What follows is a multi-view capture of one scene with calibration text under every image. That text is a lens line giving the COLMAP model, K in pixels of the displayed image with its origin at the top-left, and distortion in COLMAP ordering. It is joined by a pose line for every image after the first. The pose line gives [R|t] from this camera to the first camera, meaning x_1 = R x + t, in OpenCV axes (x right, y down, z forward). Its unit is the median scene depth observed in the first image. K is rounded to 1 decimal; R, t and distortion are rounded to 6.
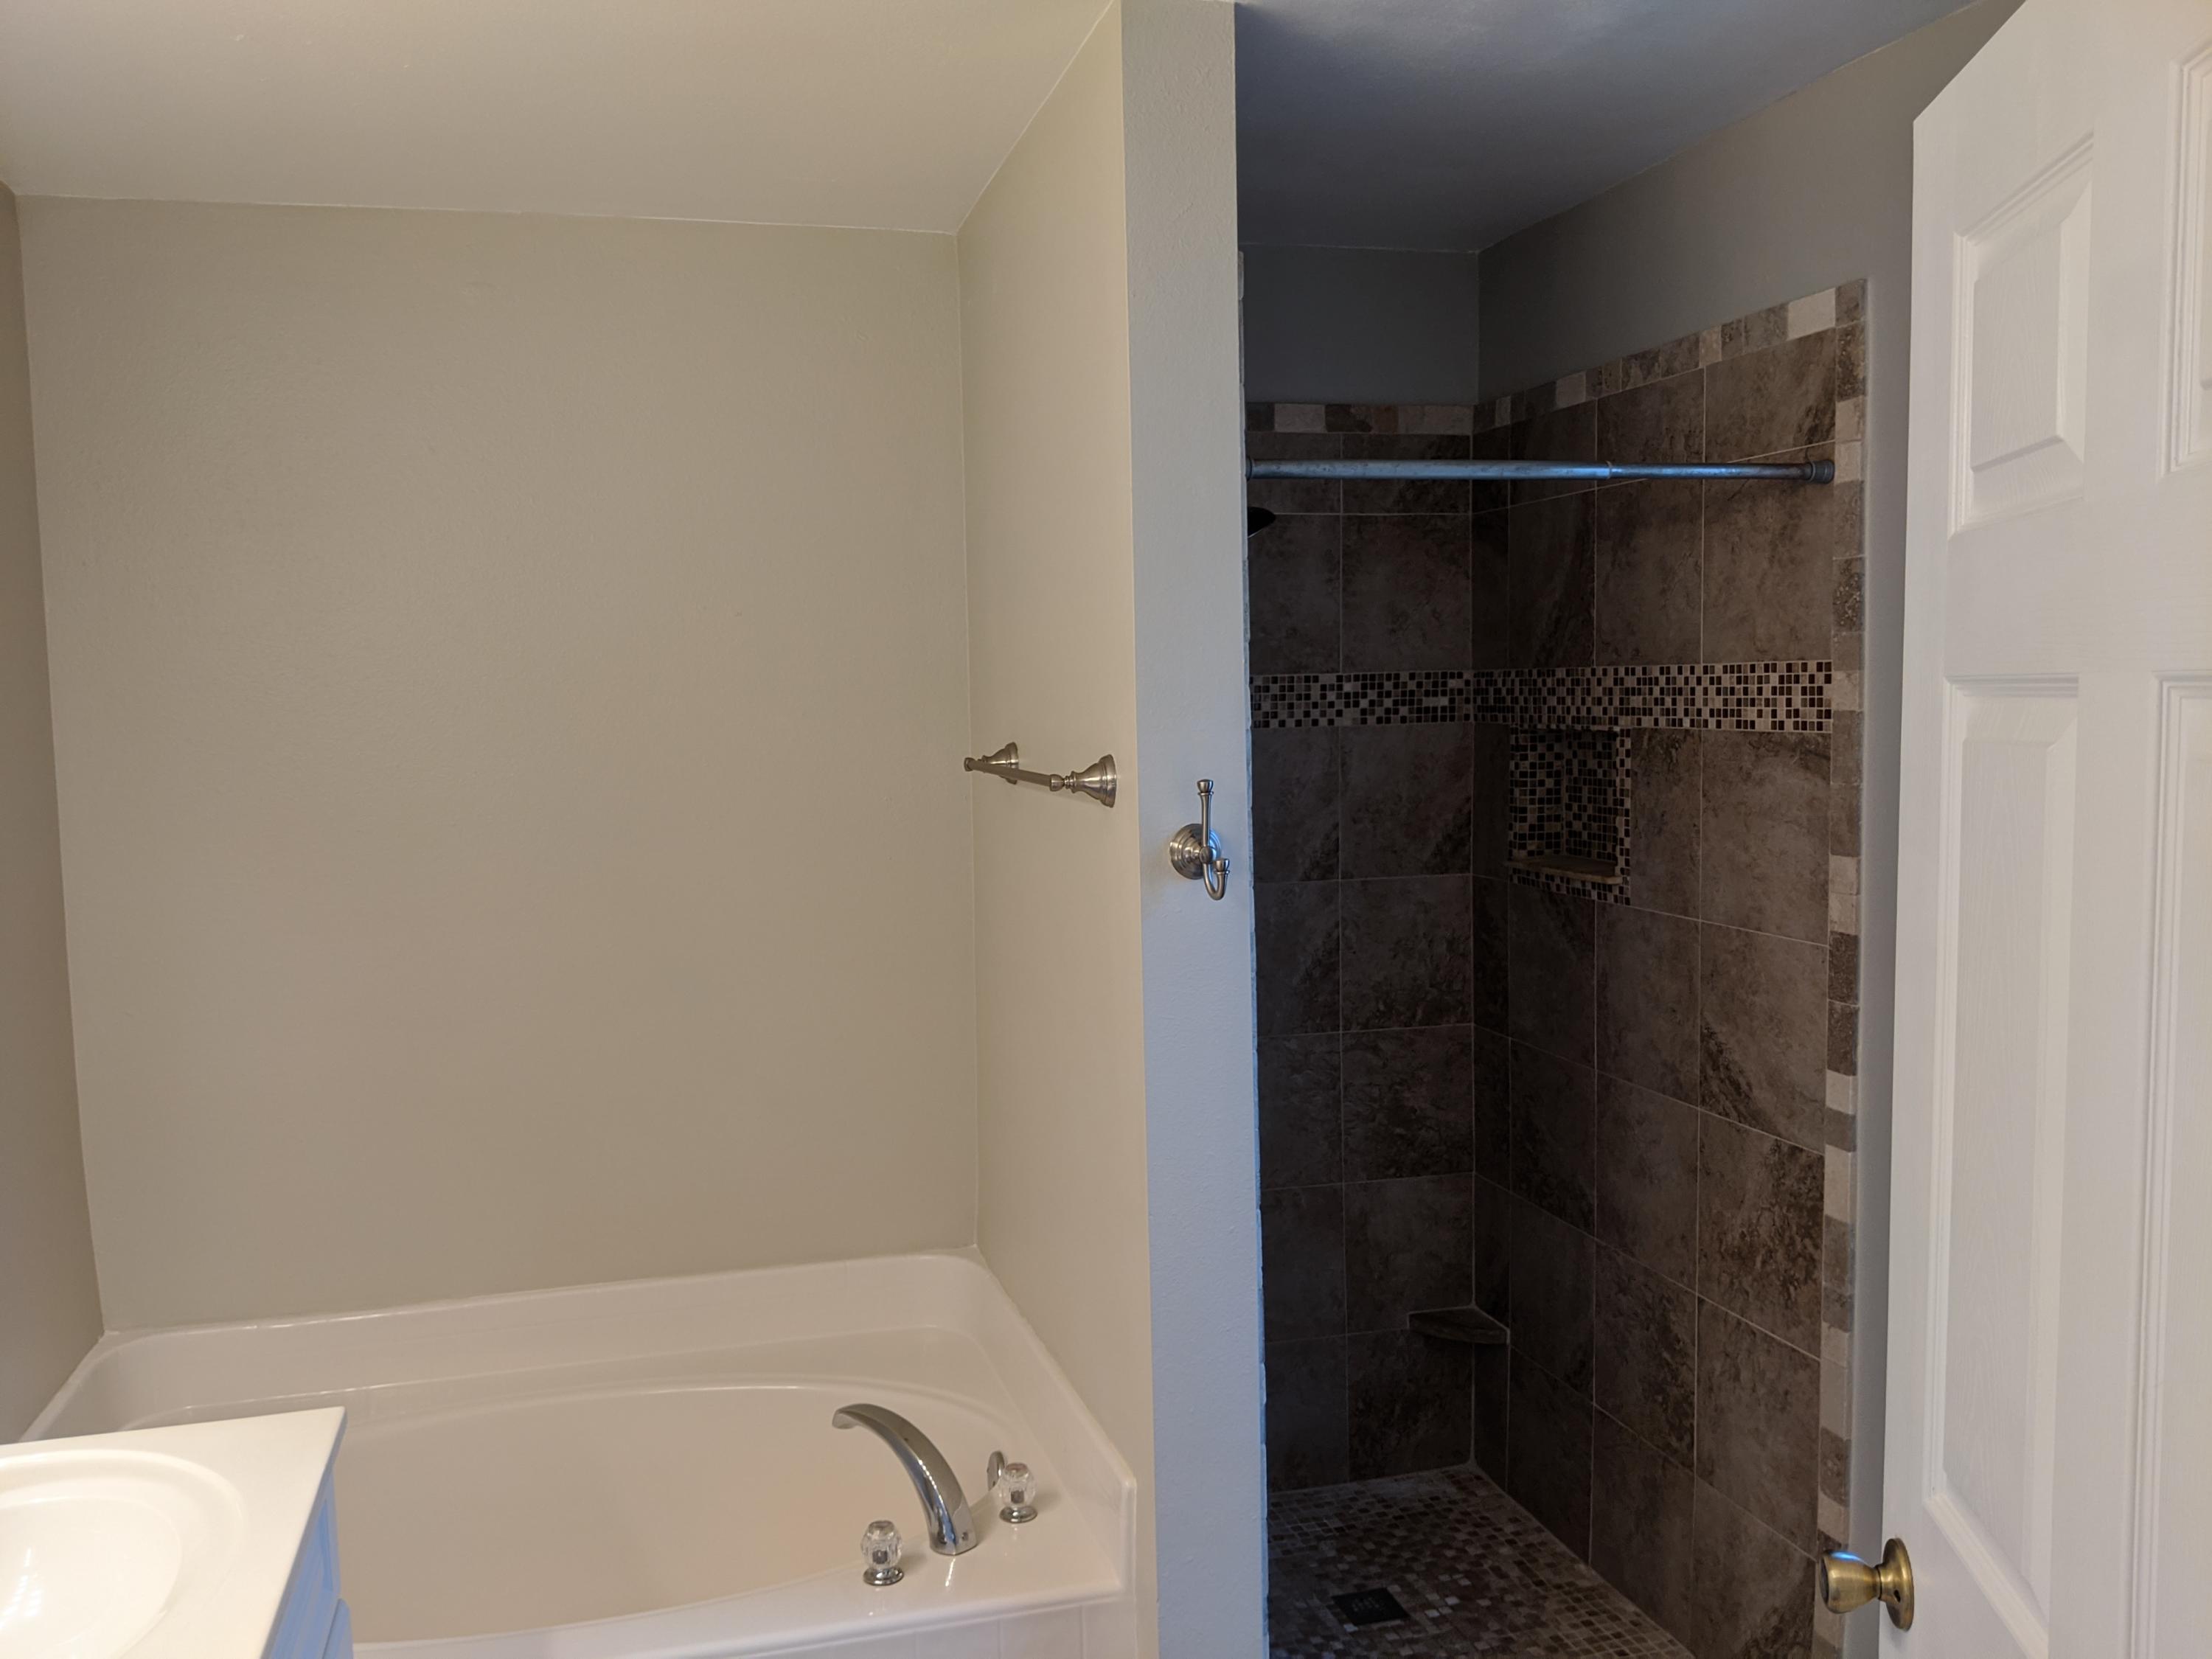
lens RADIAL K [[1784.1, 0, 1095.3], [0, 1784.1, 838.9], [0, 0, 1]] dist [0.056244, -0.084825]
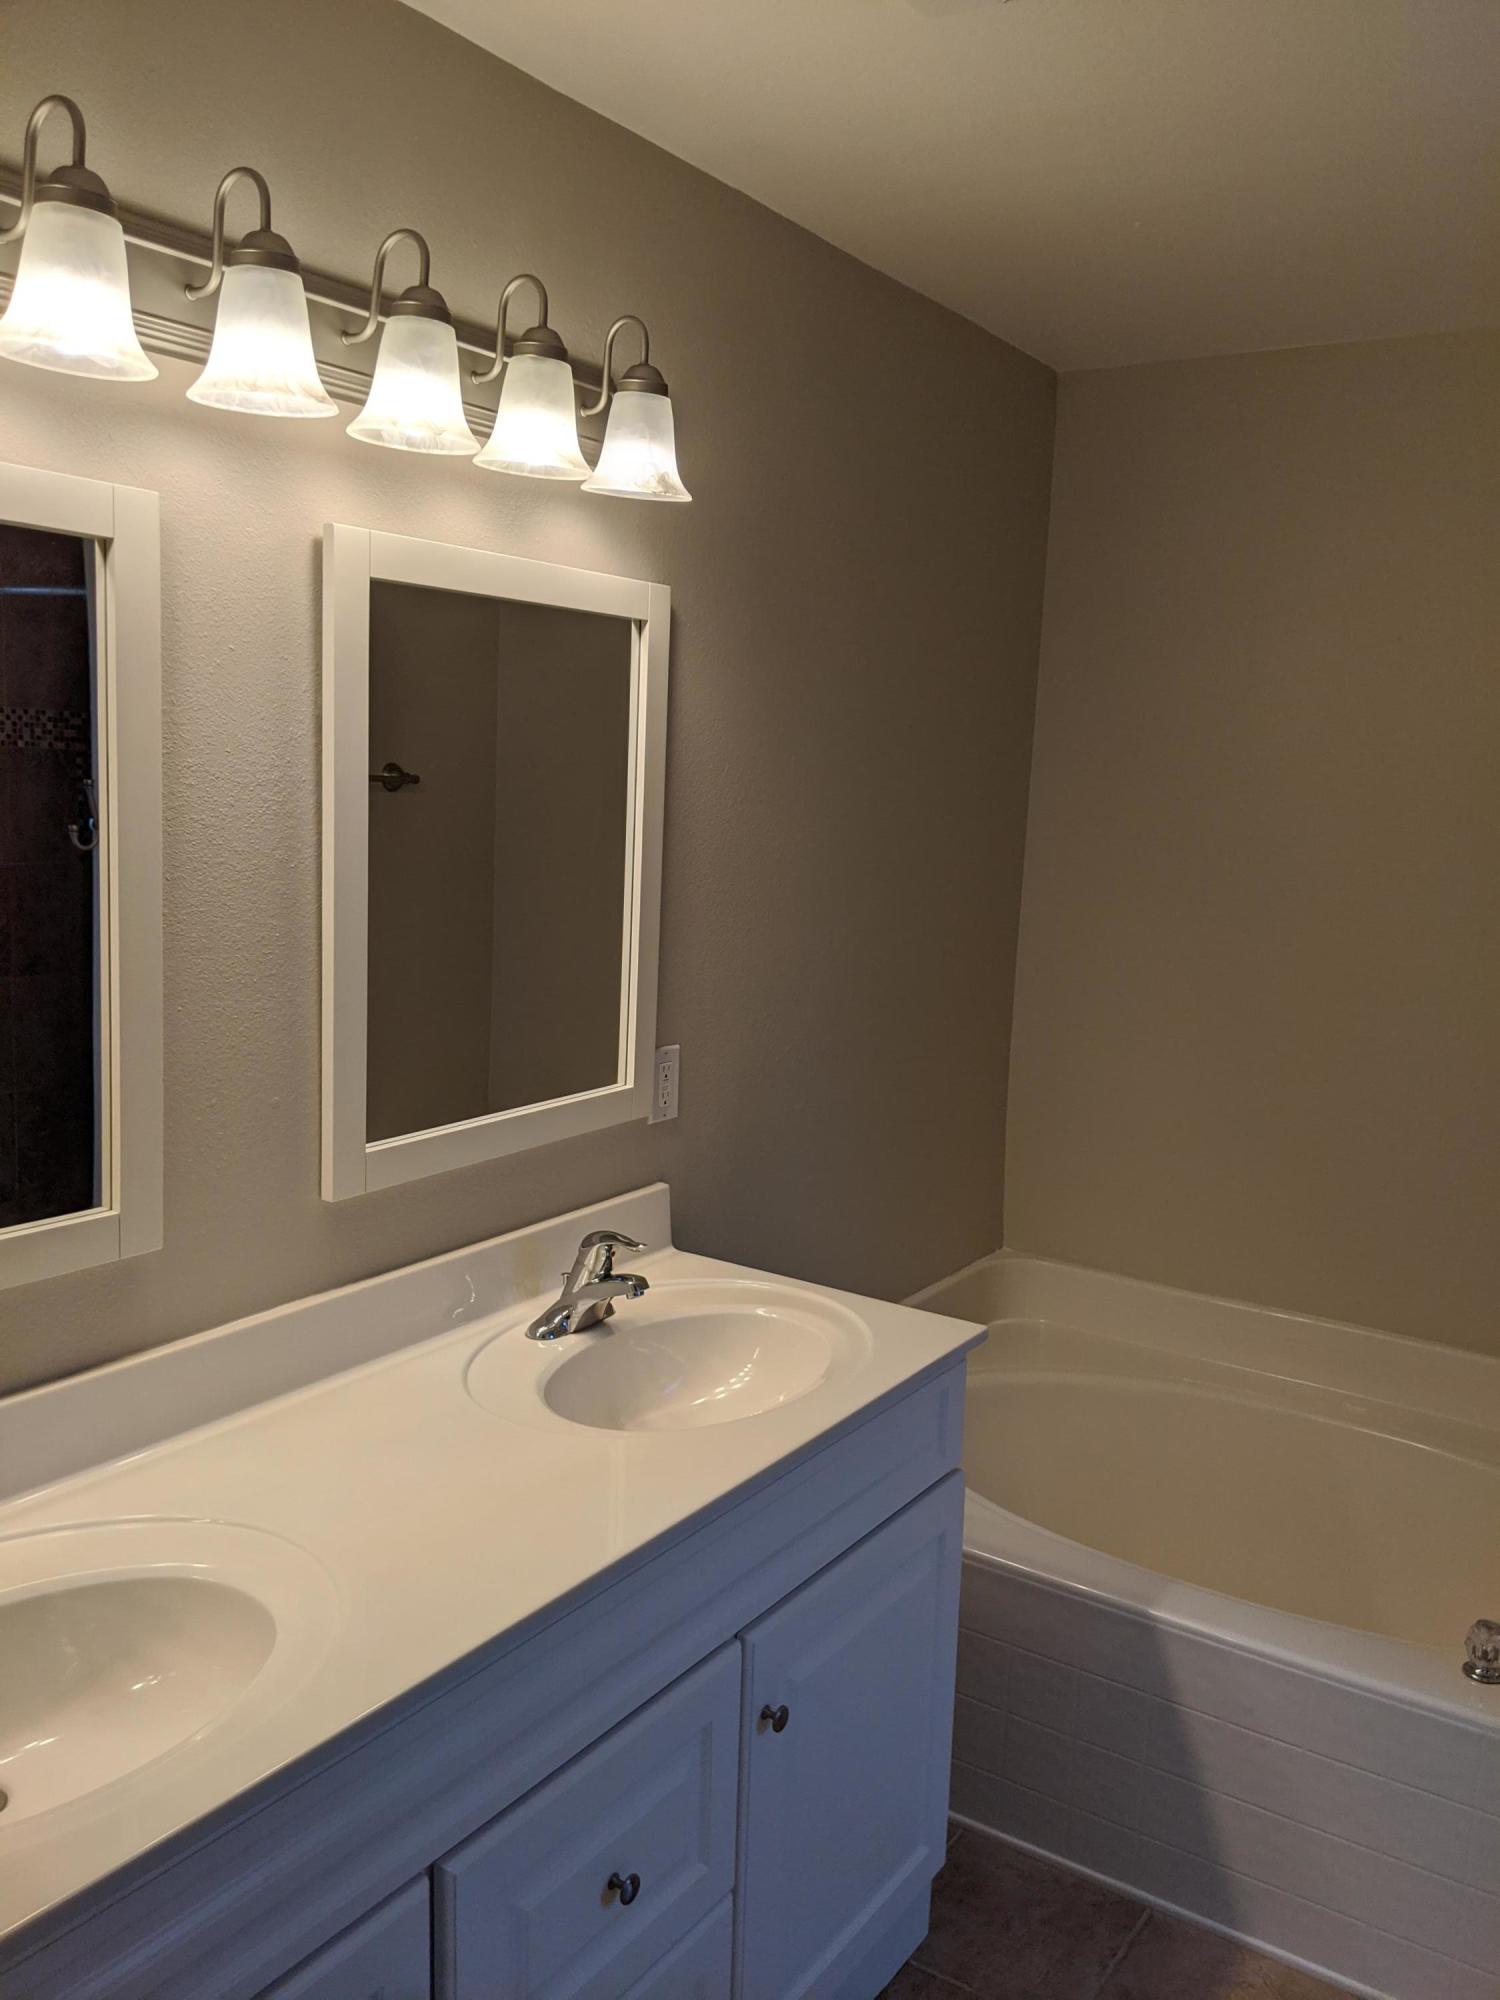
lens RADIAL K [[1613.1, 0, 740.3], [0, 1613.1, 996.2], [0, 0, 1]] dist [0.056244, -0.084825]
pose [[0.652468, 0.152240, -0.742367, 0.212296], [-0.115729, 0.988140, 0.100926, -0.008061], [0.748927, 0.020062, 0.662349, 0.071454]]
